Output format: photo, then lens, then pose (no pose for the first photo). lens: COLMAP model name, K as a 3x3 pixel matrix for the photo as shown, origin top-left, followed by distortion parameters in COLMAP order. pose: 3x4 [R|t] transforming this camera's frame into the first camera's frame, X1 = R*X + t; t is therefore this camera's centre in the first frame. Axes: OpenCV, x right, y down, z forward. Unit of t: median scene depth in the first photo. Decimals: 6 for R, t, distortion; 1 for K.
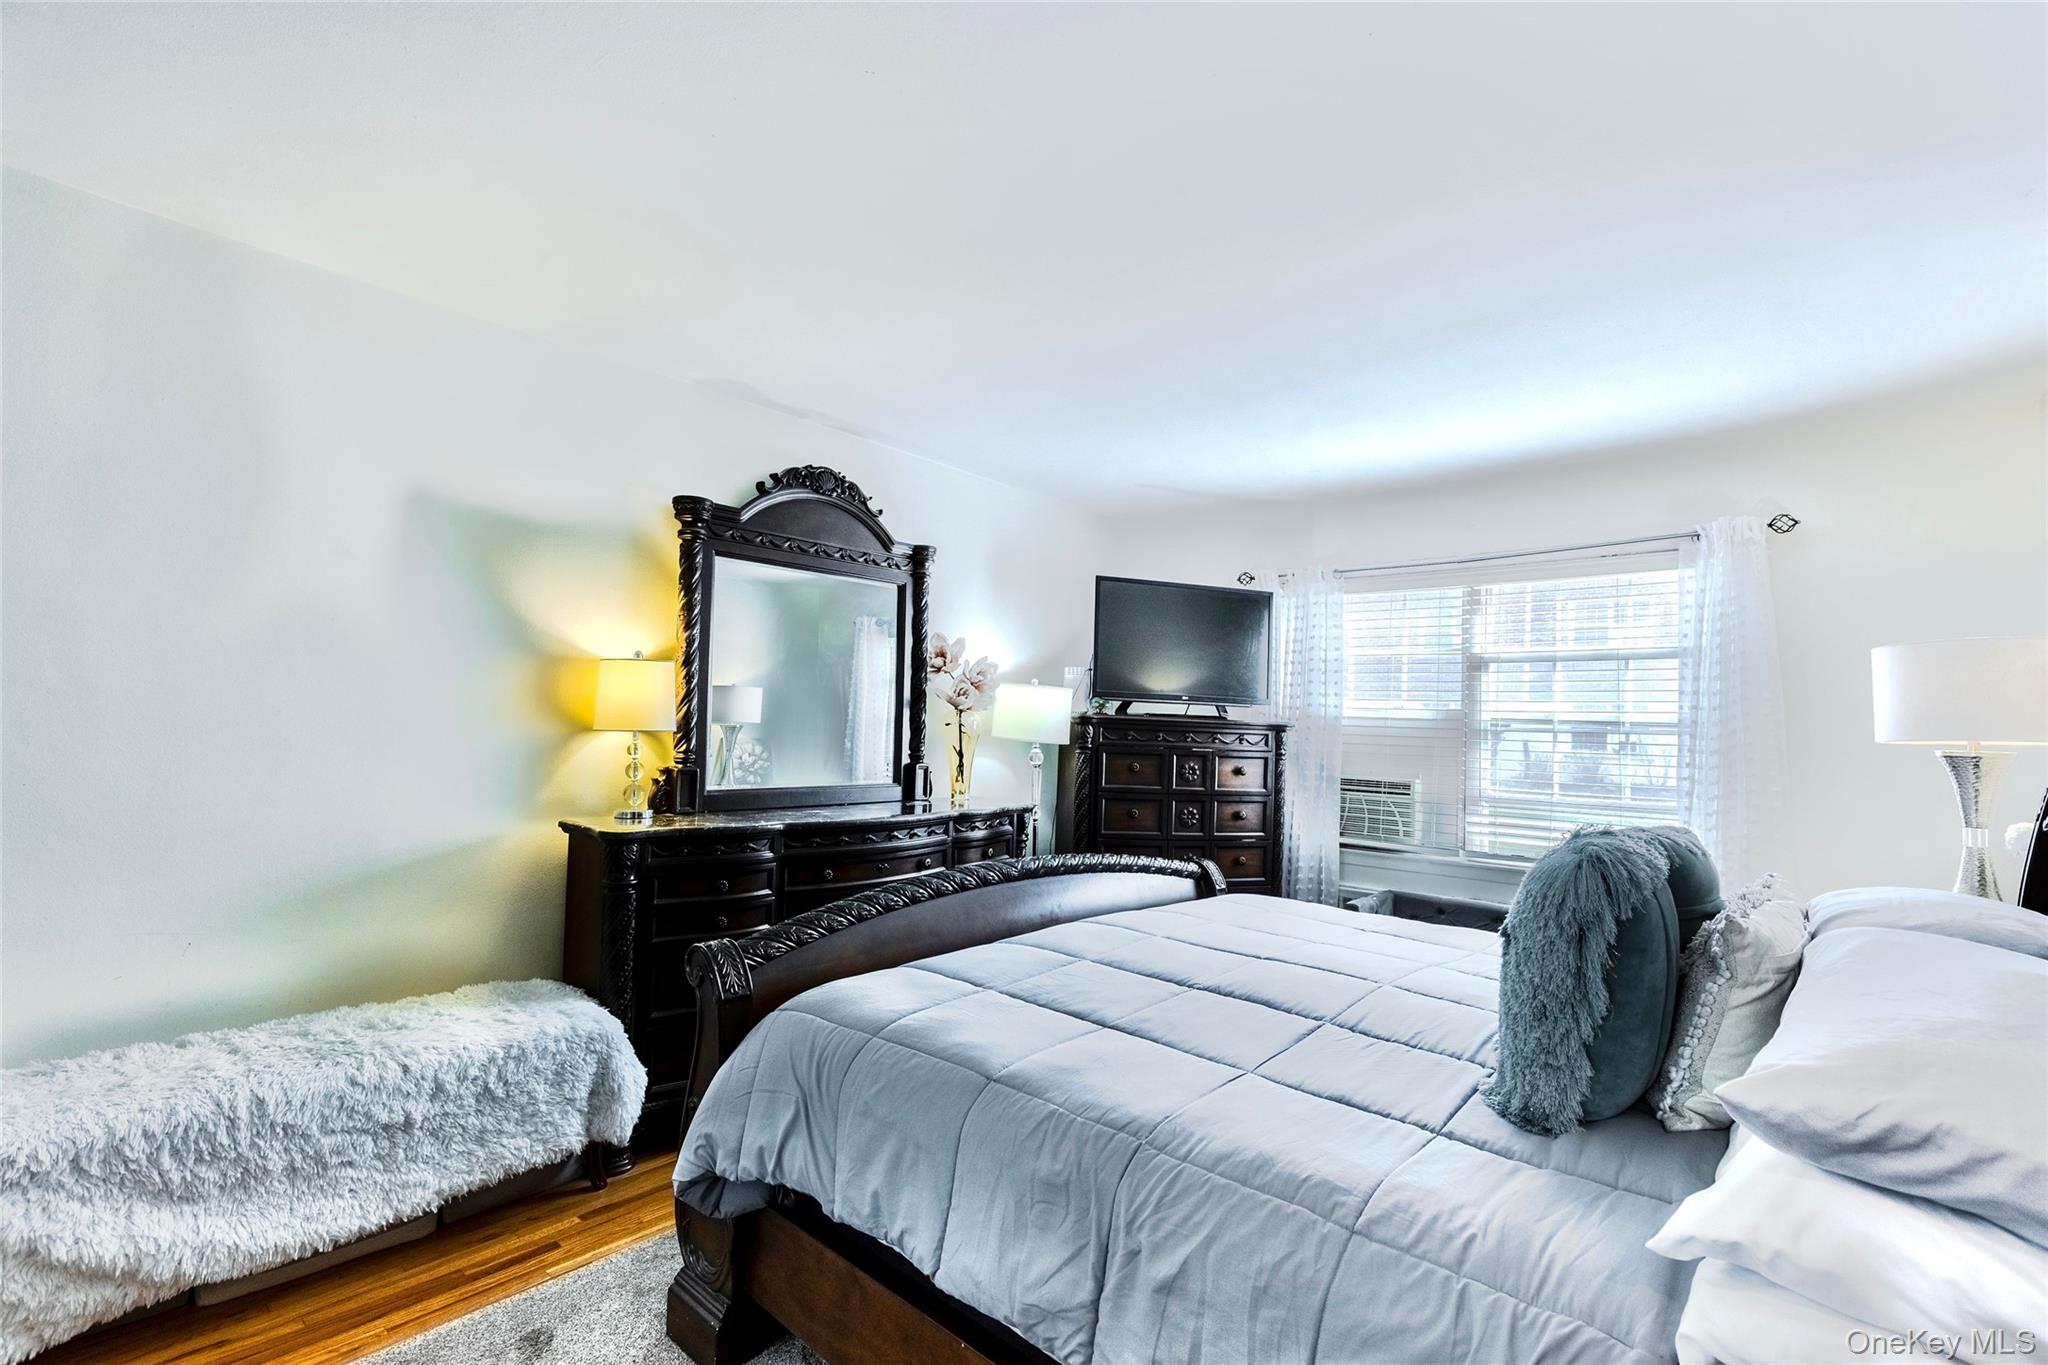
lens RADIAL K [[923.4, 0, 1034.5], [0, 923.4, 679.5], [0, 0, 1]] dist [0.003049, 0.000470]
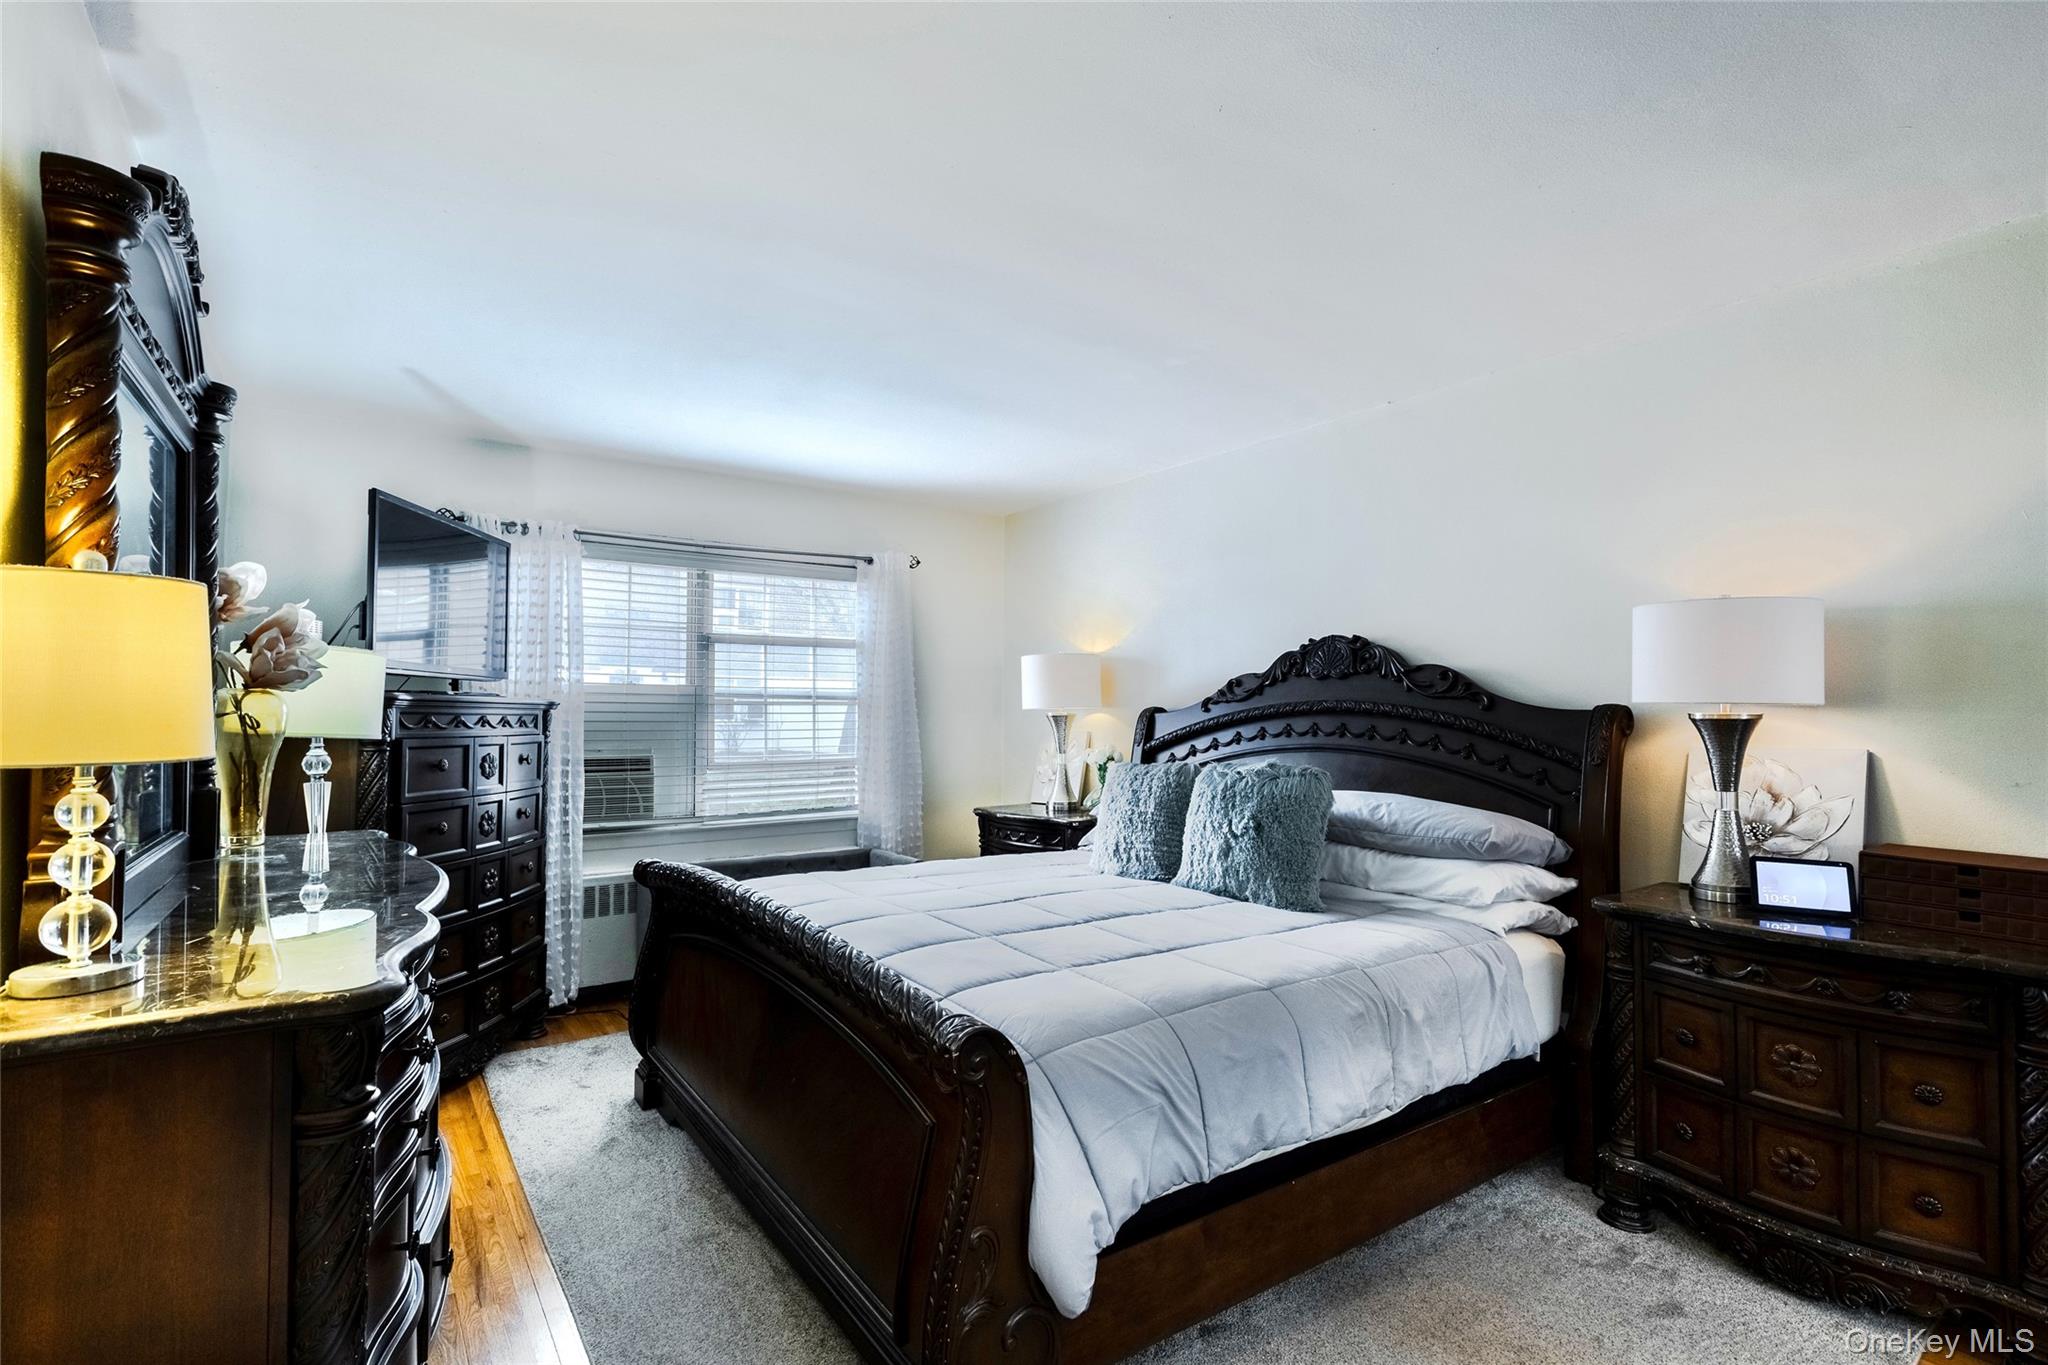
lens RADIAL K [[923.4, 0, 1034.5], [0, 923.4, 679.5], [0, 0, 1]] dist [0.003049, 0.000470]
pose [[0.250576, 0.008293, 0.968061, -0.538659], [-0.042454, 0.999095, 0.002430, 0.007216], [-0.967165, -0.041707, 0.250702, 0.405670]]
